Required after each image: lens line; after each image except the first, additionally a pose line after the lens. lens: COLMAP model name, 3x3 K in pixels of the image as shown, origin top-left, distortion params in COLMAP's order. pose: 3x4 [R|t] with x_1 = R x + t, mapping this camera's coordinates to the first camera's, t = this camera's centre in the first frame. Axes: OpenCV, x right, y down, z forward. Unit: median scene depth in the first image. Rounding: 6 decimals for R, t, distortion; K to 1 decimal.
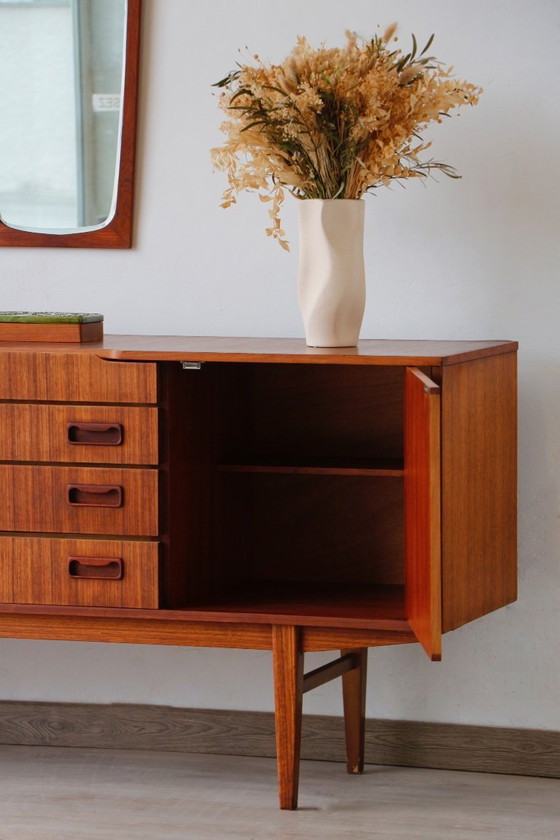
lens RADIAL K [[3406.3, 0, 278.0], [0, 3406.3, 438.4], [0, 0, 1]] dist [0.987545, 2.695973]
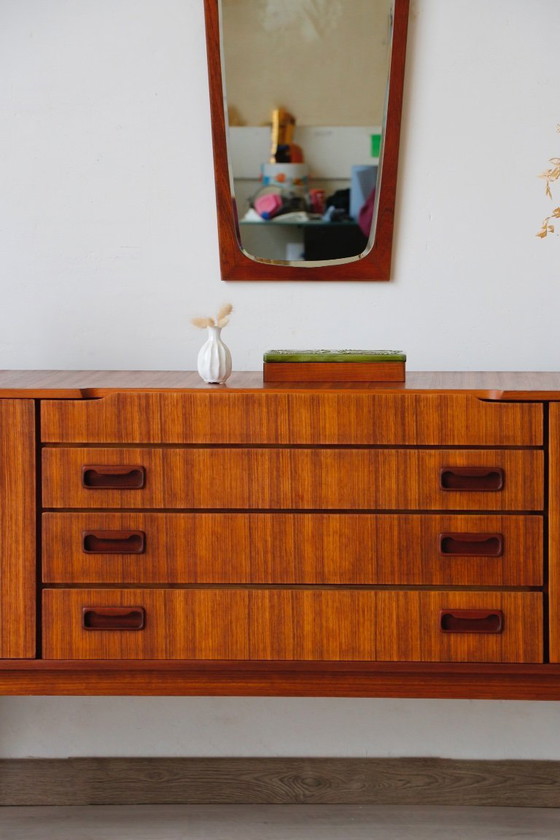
lens RADIAL K [[3003.7, 0, 280.6], [0, 3003.7, 440.9], [0, 0, 1]] dist [0.777482, -0.166286]
pose [[0.956922, -0.024331, 0.289325, -0.342680], [0.022980, 0.999703, 0.008066, -0.019742], [-0.289435, -0.001070, 0.957197, 0.217532]]
